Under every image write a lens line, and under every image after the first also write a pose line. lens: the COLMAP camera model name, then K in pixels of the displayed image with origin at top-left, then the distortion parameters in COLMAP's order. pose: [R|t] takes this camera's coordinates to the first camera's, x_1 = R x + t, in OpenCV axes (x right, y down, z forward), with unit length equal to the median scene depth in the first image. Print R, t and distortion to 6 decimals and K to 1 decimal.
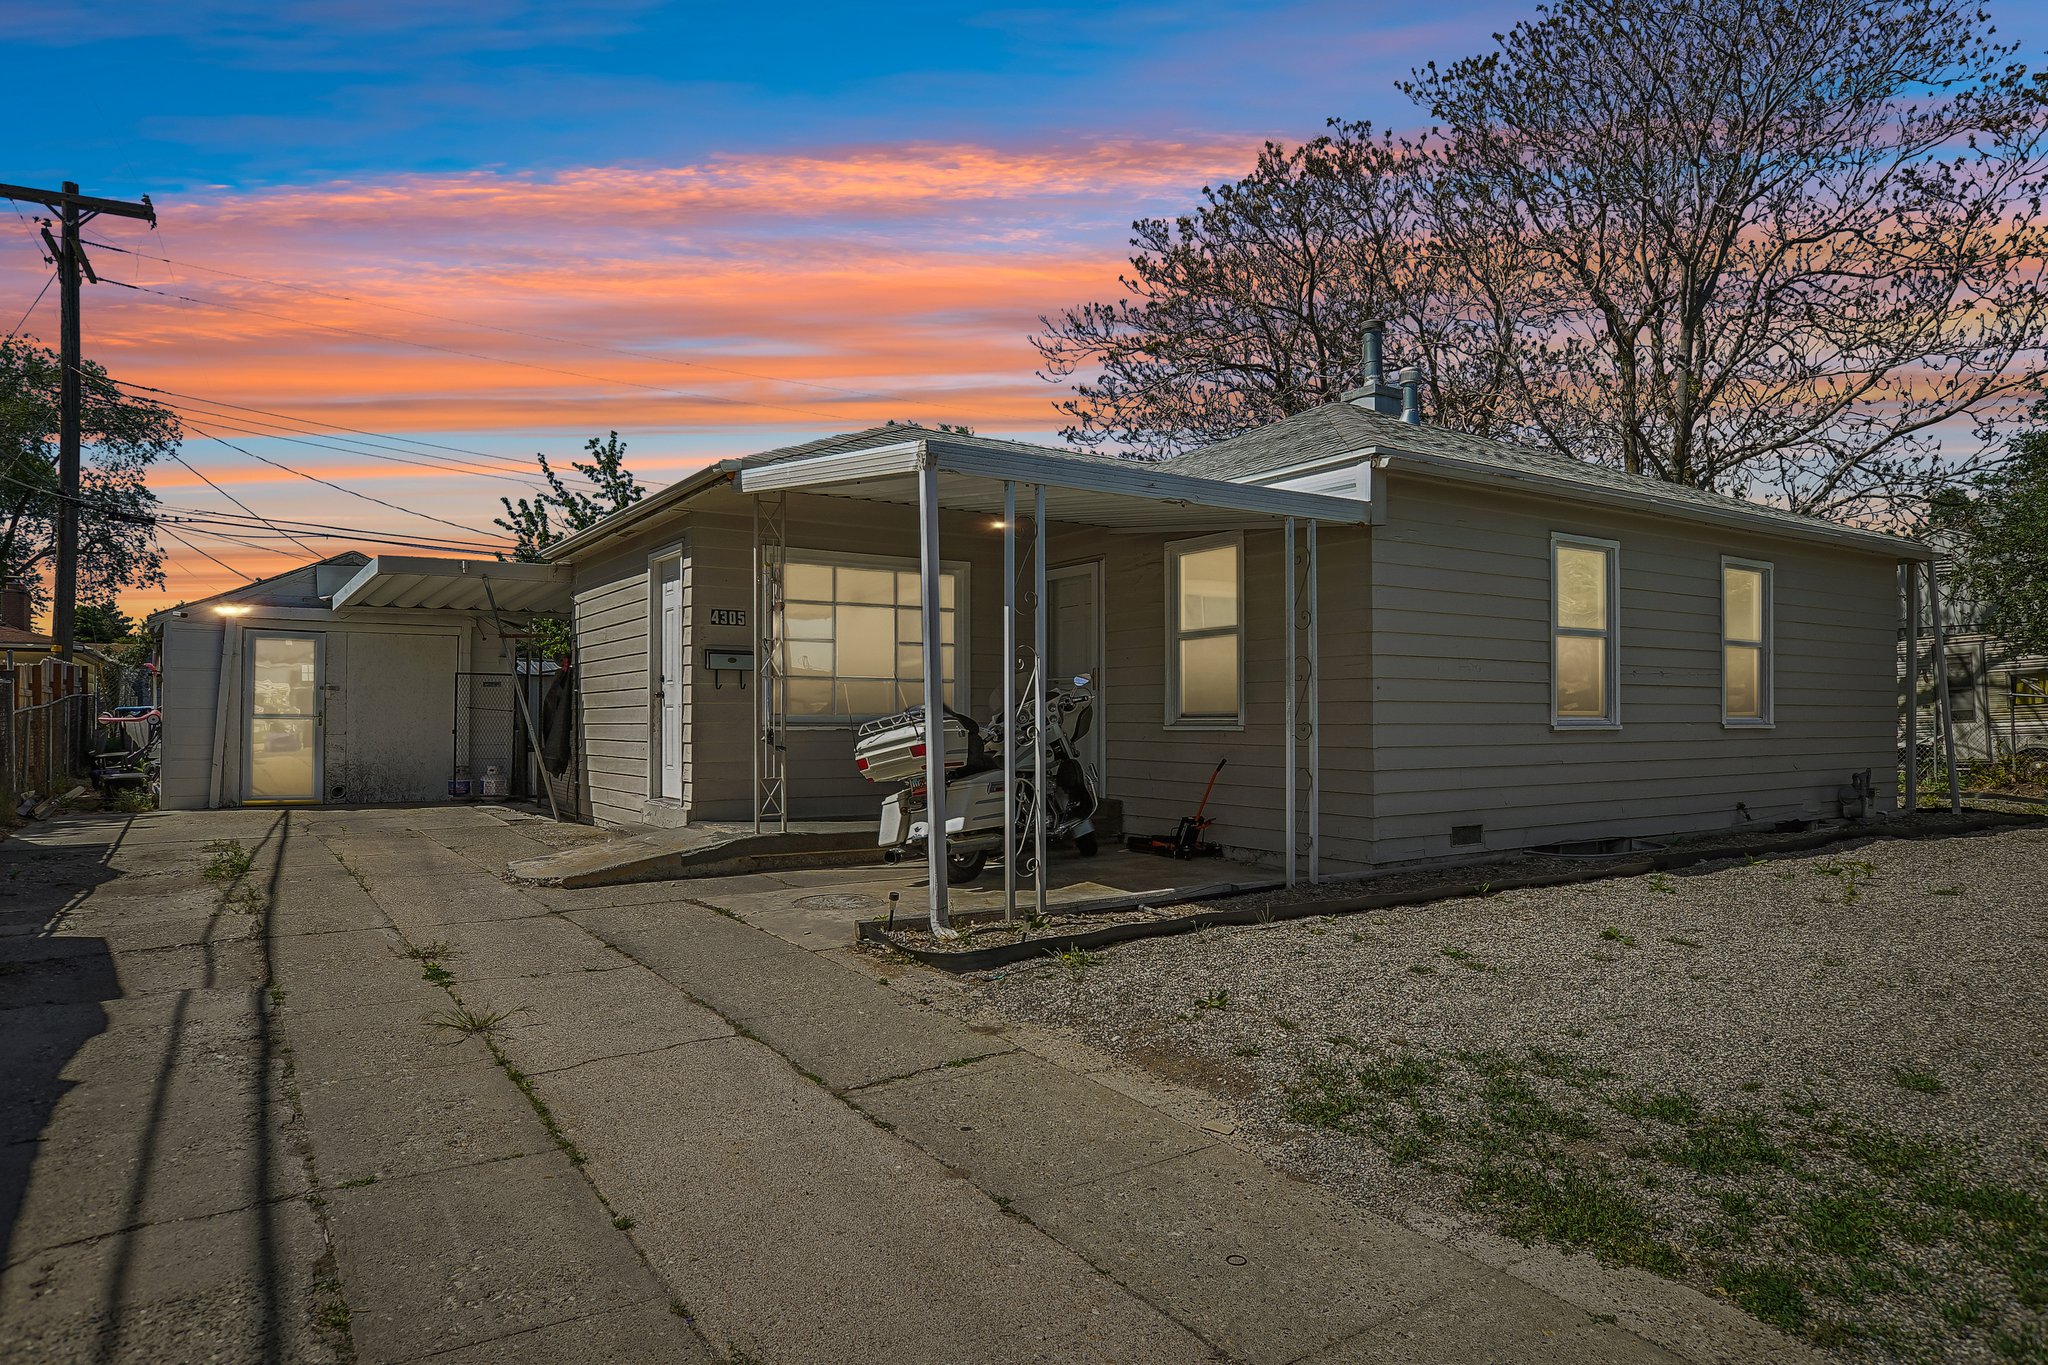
lens RADIAL K [[1175.6, 0, 1022.1], [0, 1175.6, 692.2], [0, 0, 1]] dist [-0.030171, -0.000644]
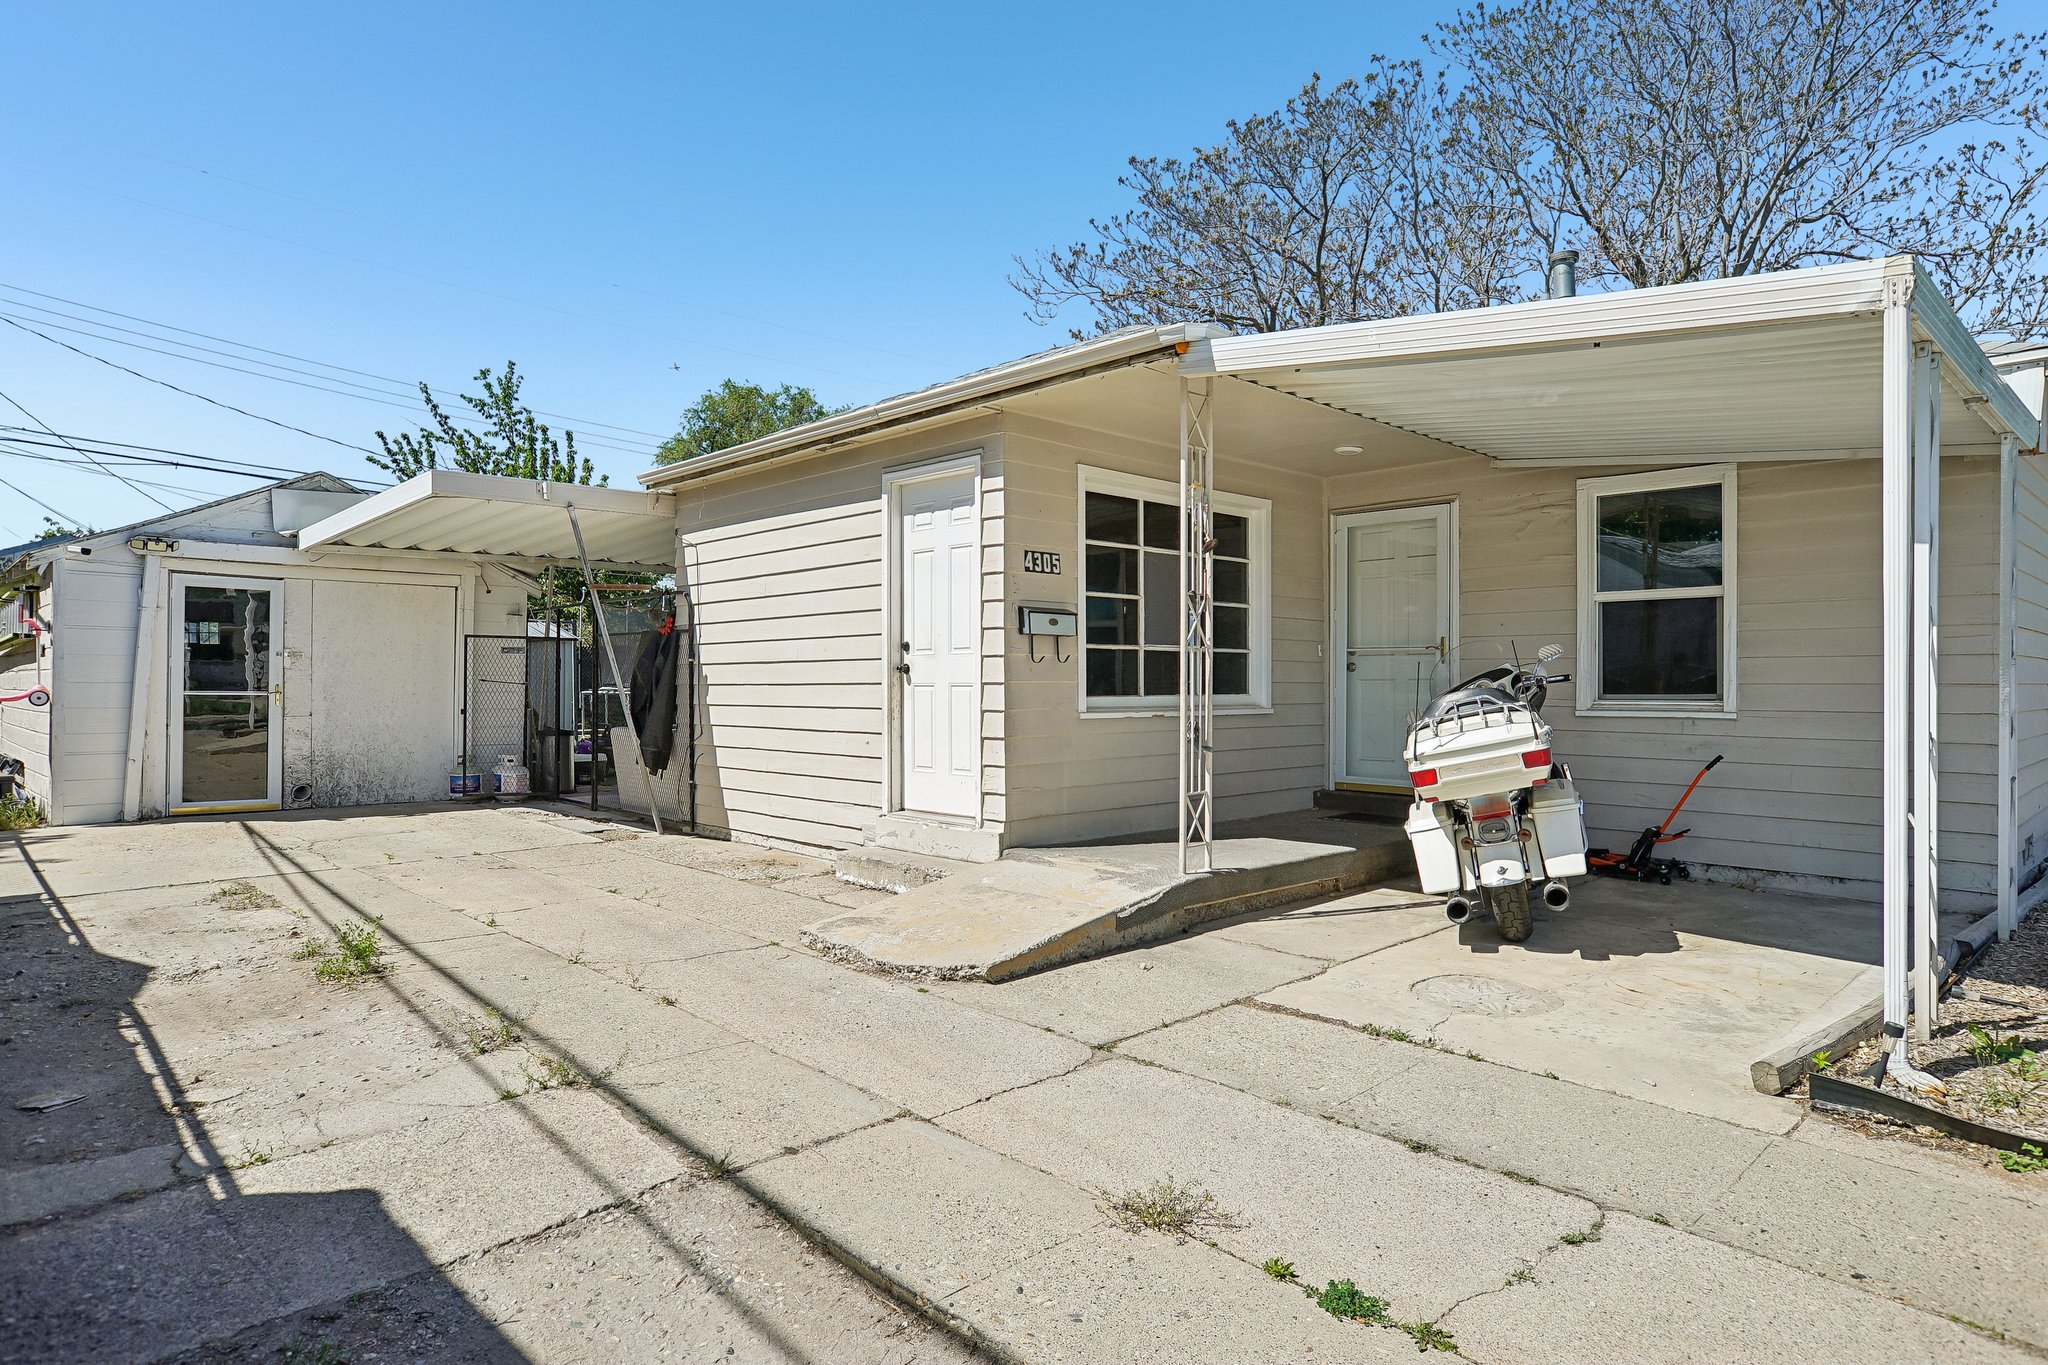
lens RADIAL K [[1130.9, 0, 1025.0], [0, 1130.9, 680.3], [0, 0, 1]] dist [-0.026330, 0.000460]
pose [[0.985333, 0.000481, 0.170645, -0.256928], [-0.004219, 0.999759, 0.021541, -0.004508], [-0.170593, -0.021945, 0.985097, 0.216327]]
